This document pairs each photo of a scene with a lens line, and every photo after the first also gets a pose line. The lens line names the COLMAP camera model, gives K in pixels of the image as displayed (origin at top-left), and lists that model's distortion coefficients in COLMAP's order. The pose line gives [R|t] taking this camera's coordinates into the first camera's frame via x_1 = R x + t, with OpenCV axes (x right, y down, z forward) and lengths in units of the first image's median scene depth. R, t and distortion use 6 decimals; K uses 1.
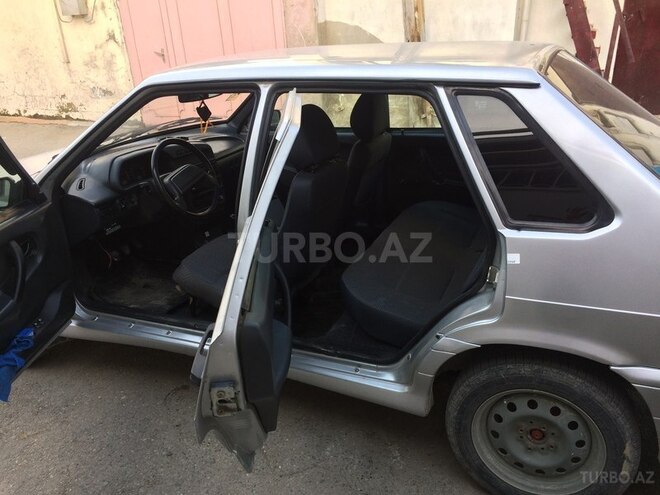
lens RADIAL K [[573.2, 0, 330.0], [0, 573.2, 247.5], [0, 0, 1]] dist [0.099731, -0.134132]
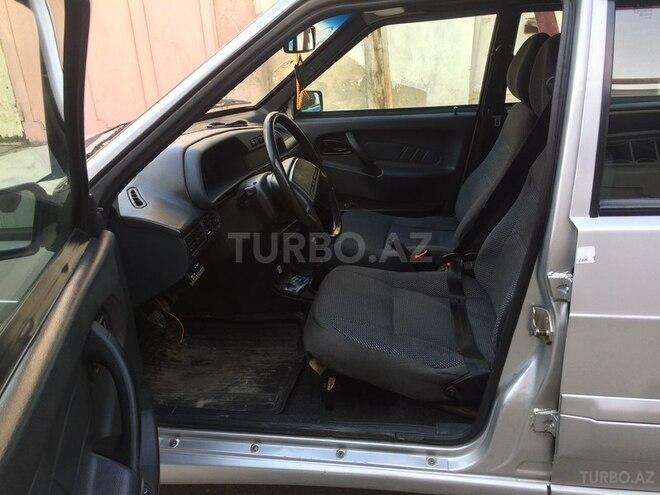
lens RADIAL K [[573.2, 0, 330.0], [0, 573.2, 247.5], [0, 0, 1]] dist [0.099731, -0.134132]
pose [[0.969346, -0.079570, 0.232458, -0.372235], [0.088483, 0.995680, -0.028154, -0.030161], [-0.229214, 0.047860, 0.972199, 0.427689]]
